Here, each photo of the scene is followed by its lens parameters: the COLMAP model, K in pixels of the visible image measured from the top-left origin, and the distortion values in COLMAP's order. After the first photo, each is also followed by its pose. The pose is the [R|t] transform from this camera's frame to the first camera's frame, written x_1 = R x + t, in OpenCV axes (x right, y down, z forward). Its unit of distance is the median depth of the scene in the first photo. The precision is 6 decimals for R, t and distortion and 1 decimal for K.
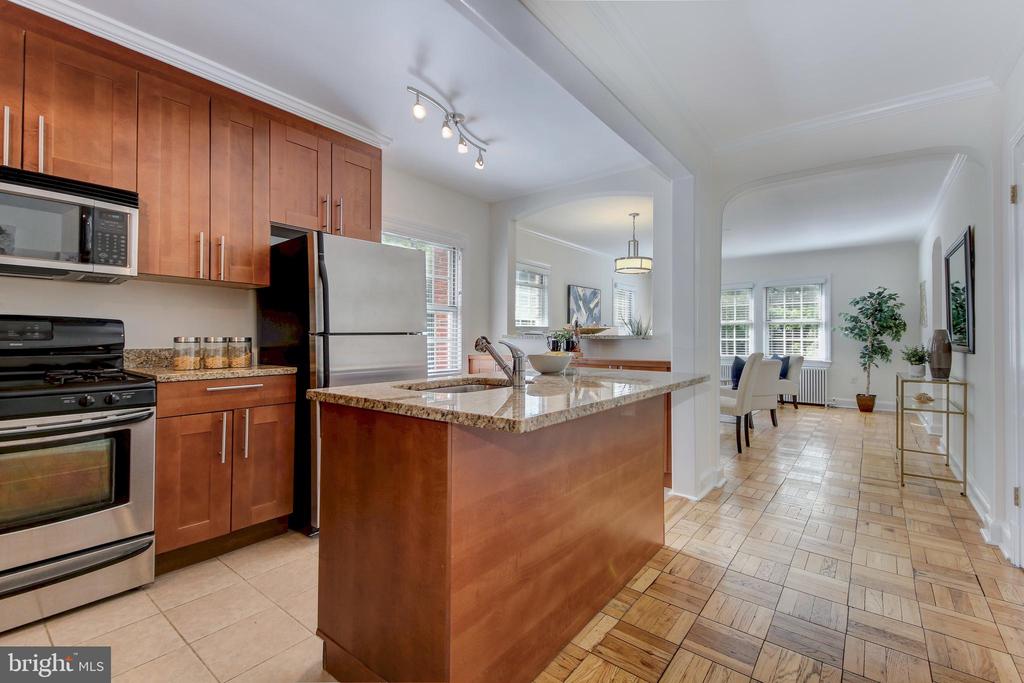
lens RADIAL K [[443.2, 0, 515.1], [0, 443.2, 337.2], [0, 0, 1]] dist [0.024585, -0.000026]
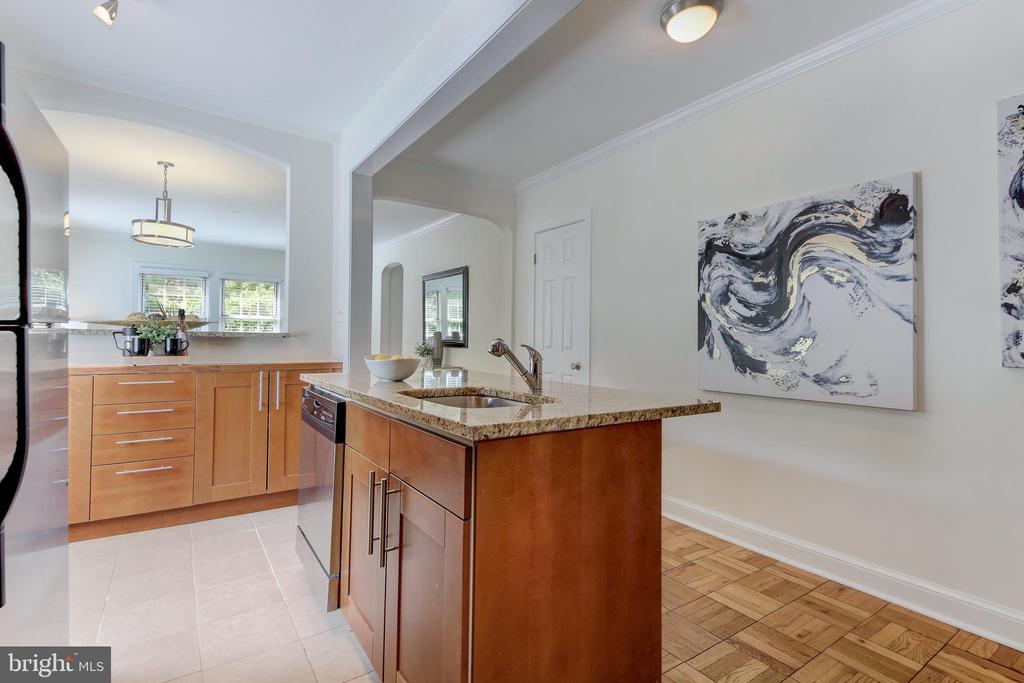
lens RADIAL K [[486.0, 0, 491.0], [0, 486.0, 339.7], [0, 0, 1]] dist [0.032105, 0.000057]
pose [[0.328211, 0.001317, 0.944603, -0.247703], [-0.016535, 0.999854, 0.004351, -0.000977], [-0.944460, -0.017047, 0.328185, 0.171899]]
